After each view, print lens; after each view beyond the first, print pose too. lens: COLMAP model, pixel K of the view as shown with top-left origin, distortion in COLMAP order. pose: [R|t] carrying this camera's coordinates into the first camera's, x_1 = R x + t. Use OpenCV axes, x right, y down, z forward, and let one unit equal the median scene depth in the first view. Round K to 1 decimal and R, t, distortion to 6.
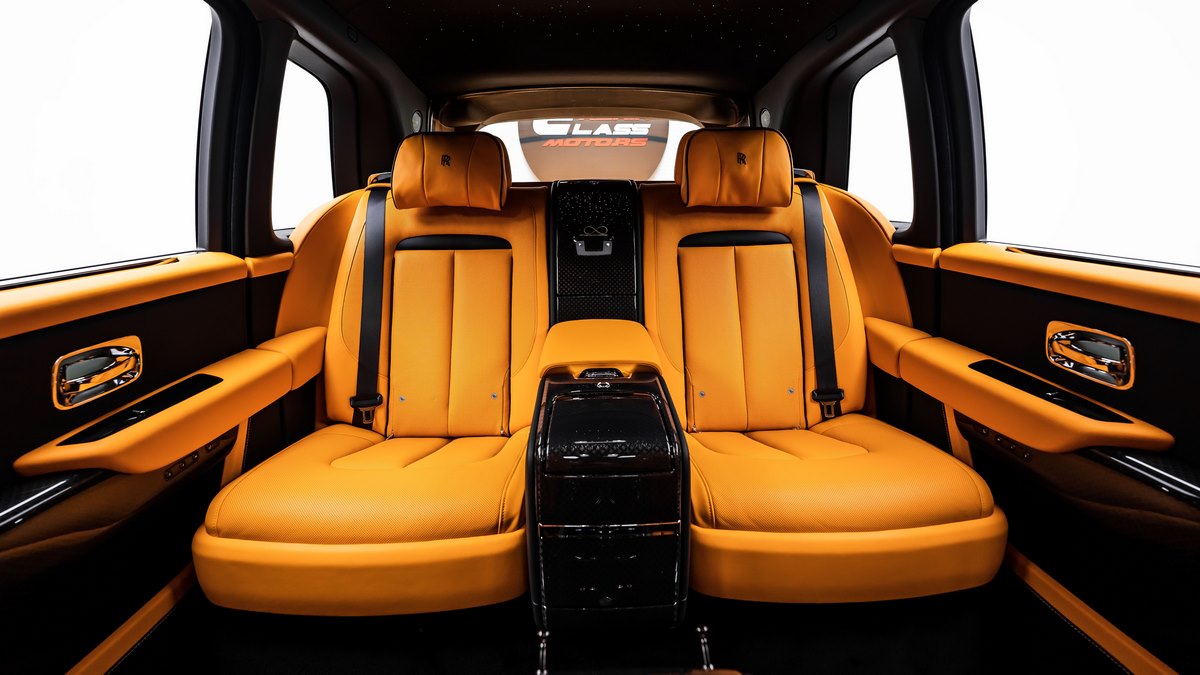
lens RADIAL K [[490.0, 0, 600.0], [0, 490.0, 337.5], [0, 0, 1]] dist [-0.023515, -0.000068]
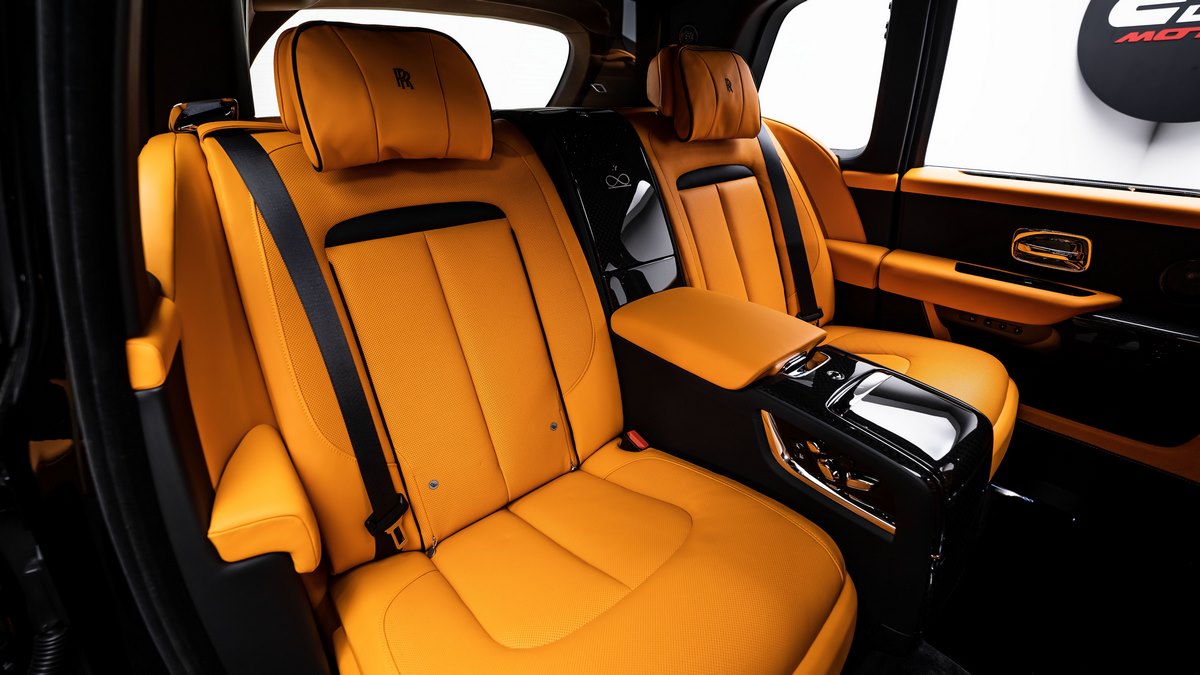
lens RADIAL K [[490.0, 0, 600.0], [0, 490.0, 337.5], [0, 0, 1]] dist [-0.023515, -0.000068]
pose [[0.788615, -0.265667, 0.554534, -0.550935], [0.174647, 0.961481, 0.212258, -0.156077], [-0.589564, -0.070542, 0.804636, 0.396135]]
